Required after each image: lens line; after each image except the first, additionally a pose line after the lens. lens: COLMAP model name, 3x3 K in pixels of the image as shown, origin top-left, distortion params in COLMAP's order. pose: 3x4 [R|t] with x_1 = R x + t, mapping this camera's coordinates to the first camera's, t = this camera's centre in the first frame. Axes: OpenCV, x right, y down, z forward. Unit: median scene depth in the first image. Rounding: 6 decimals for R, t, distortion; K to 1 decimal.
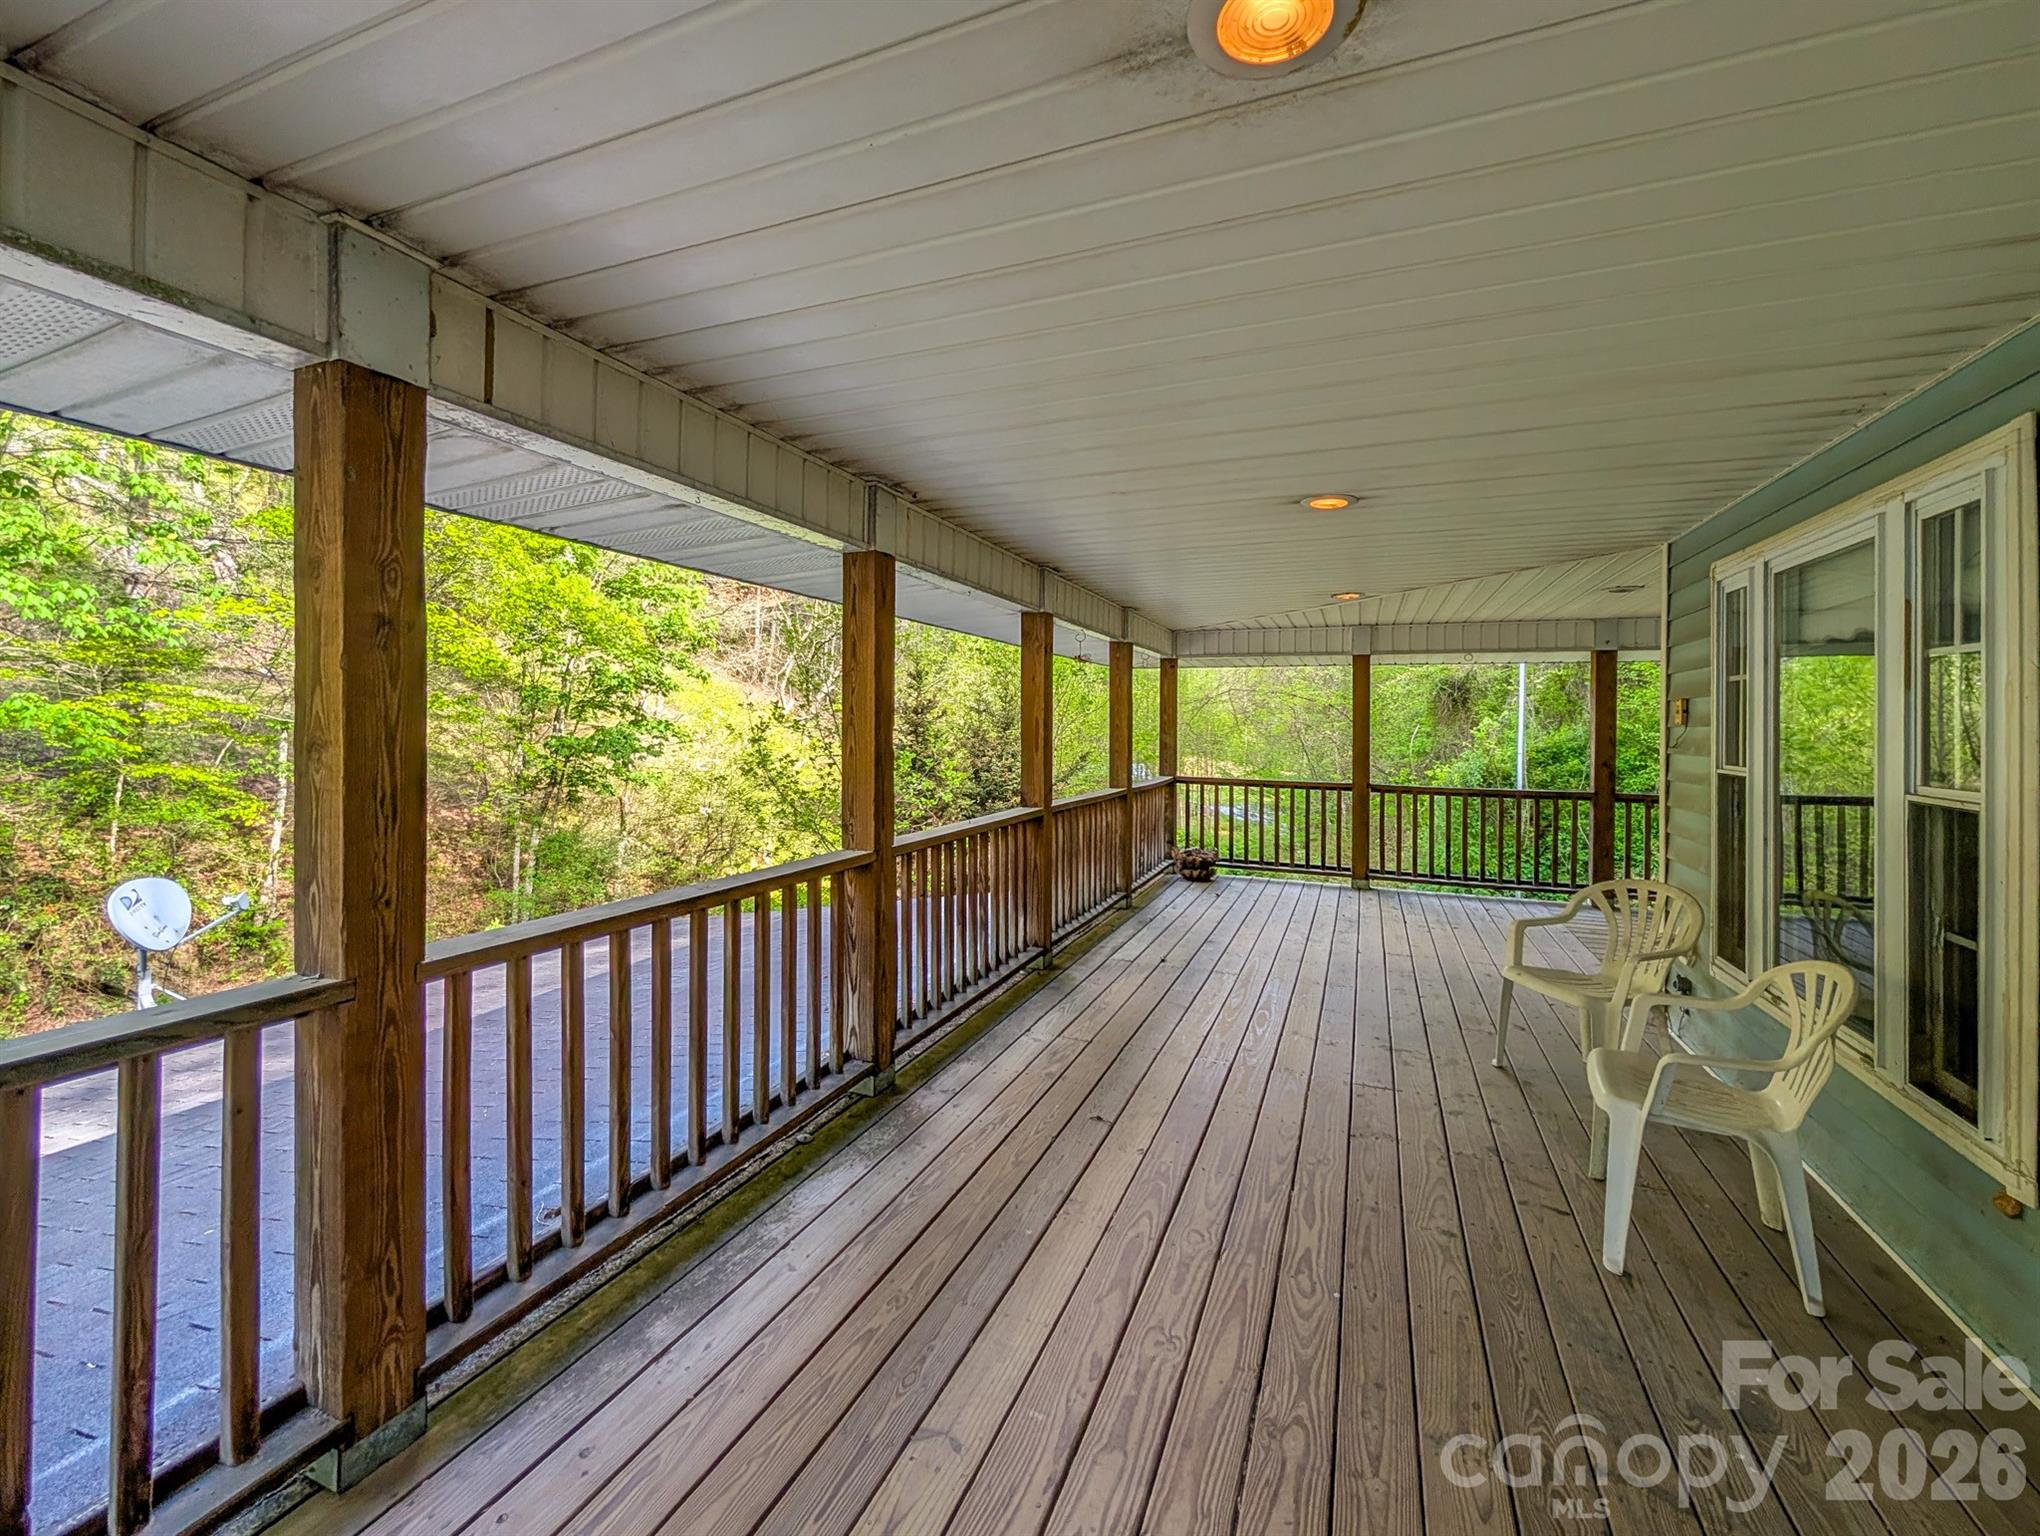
lens RADIAL K [[774.5, 0, 1008.1], [0, 774.5, 723.0], [0, 0, 1]] dist [-0.002260, -0.000169]
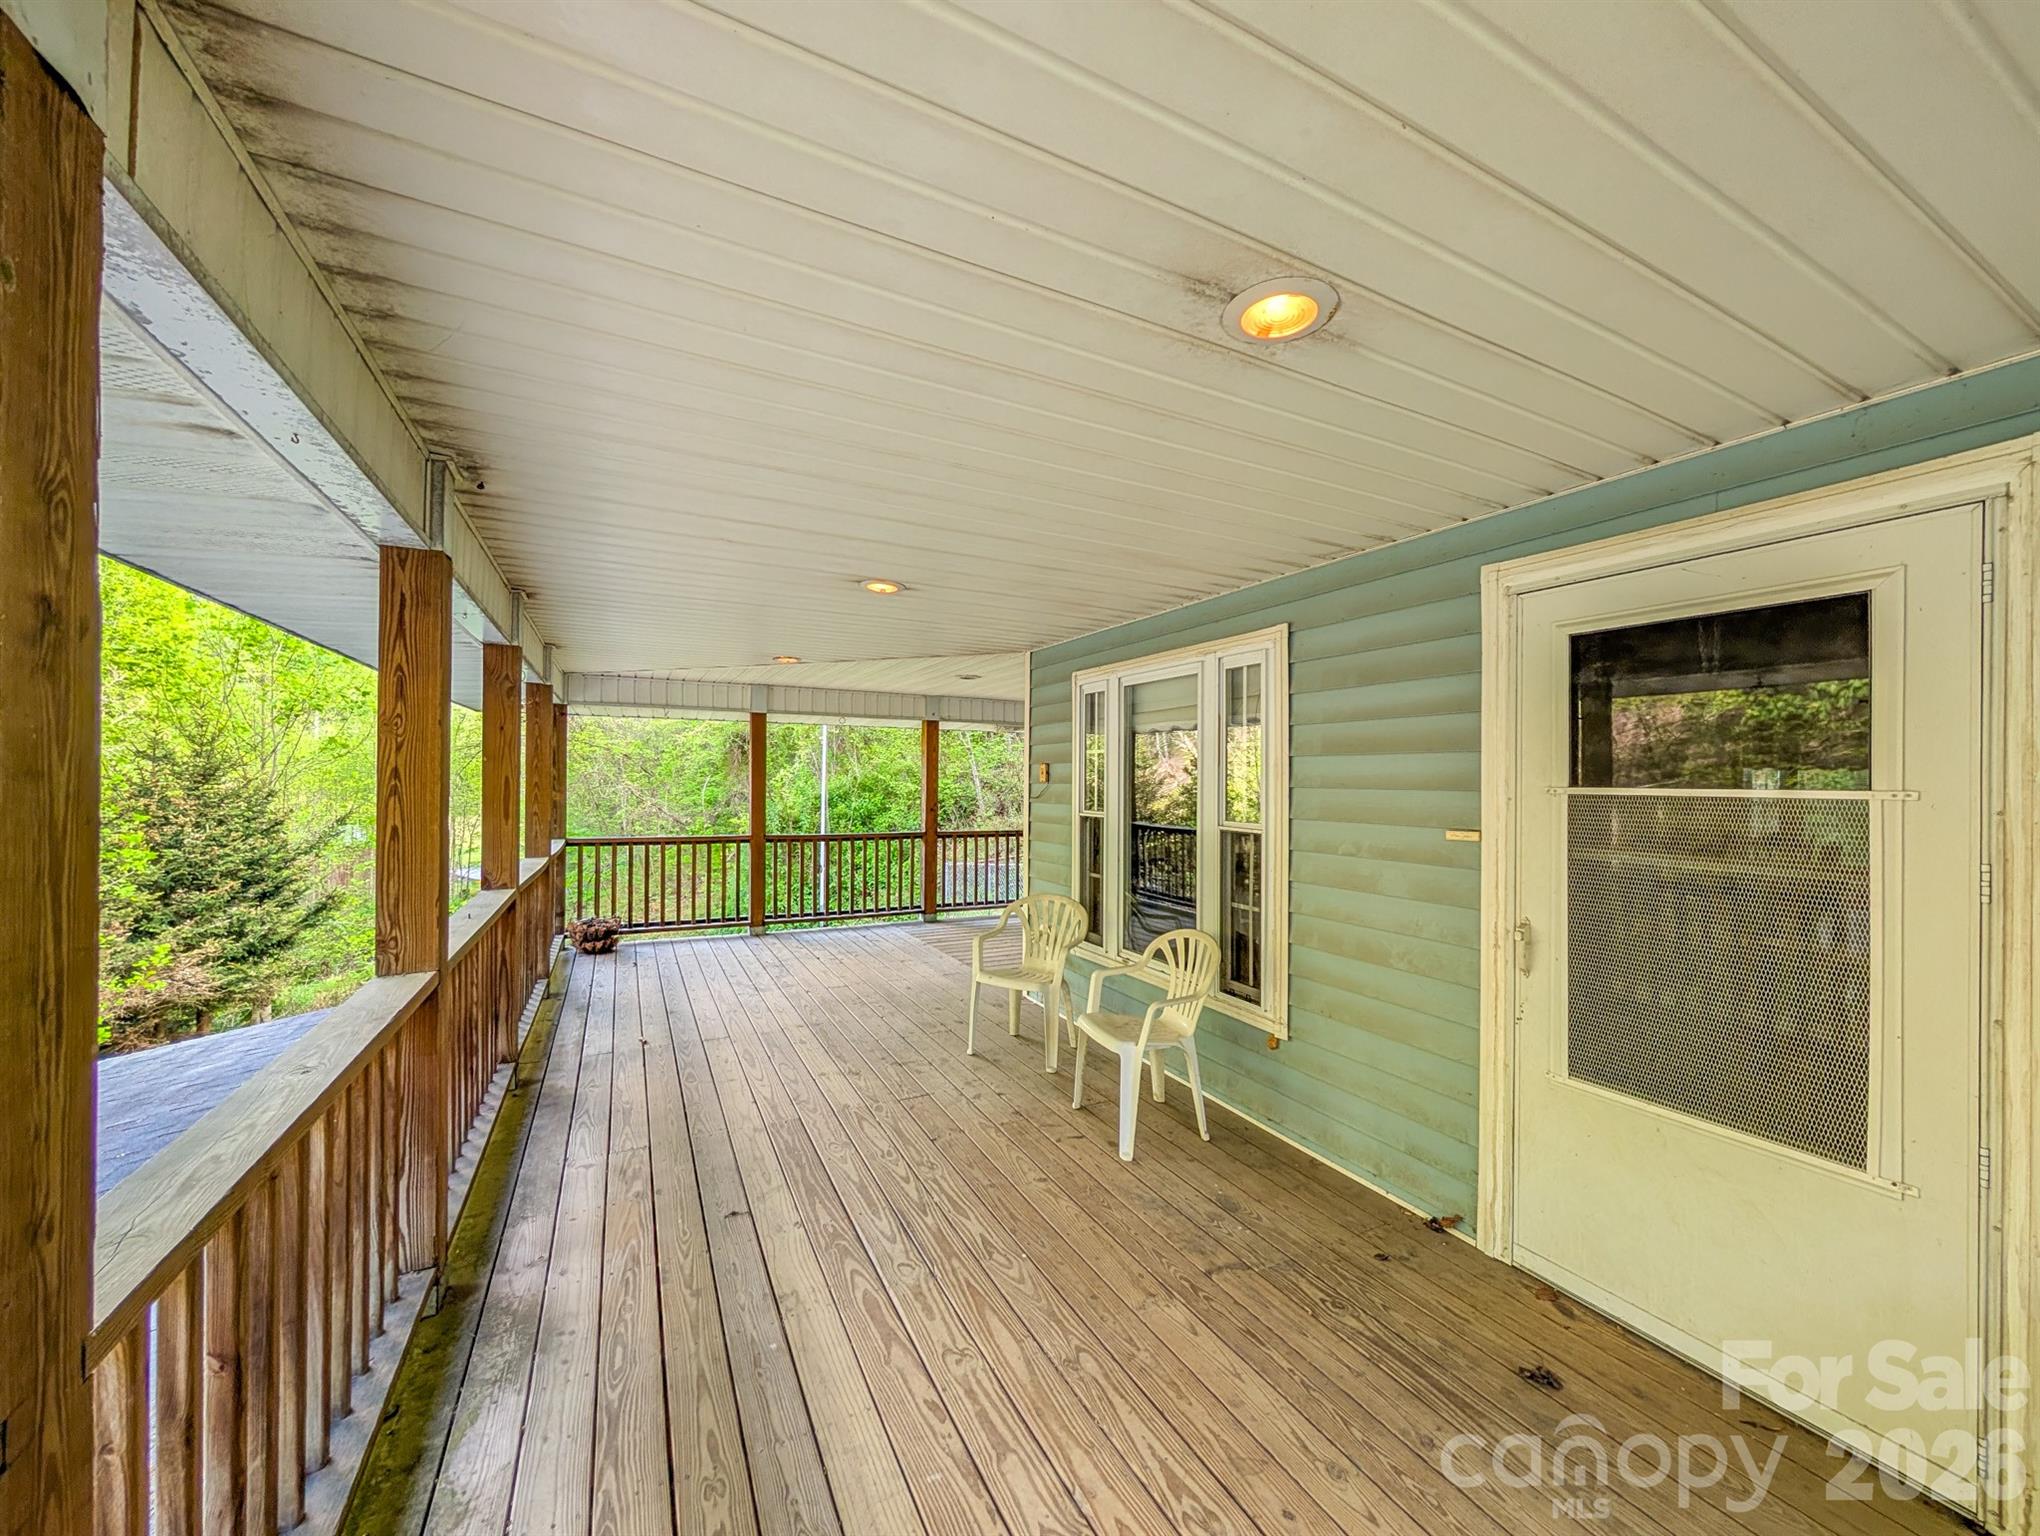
lens RADIAL K [[807.1, 0, 956.5], [0, 807.1, 774.0], [0, 0, 1]] dist [0.000059, 0.000257]
pose [[0.677940, -0.000650, 0.735117, -0.375486], [-0.002029, 0.999994, 0.002755, -0.018789], [-0.735115, -0.003359, 0.677935, 0.133457]]
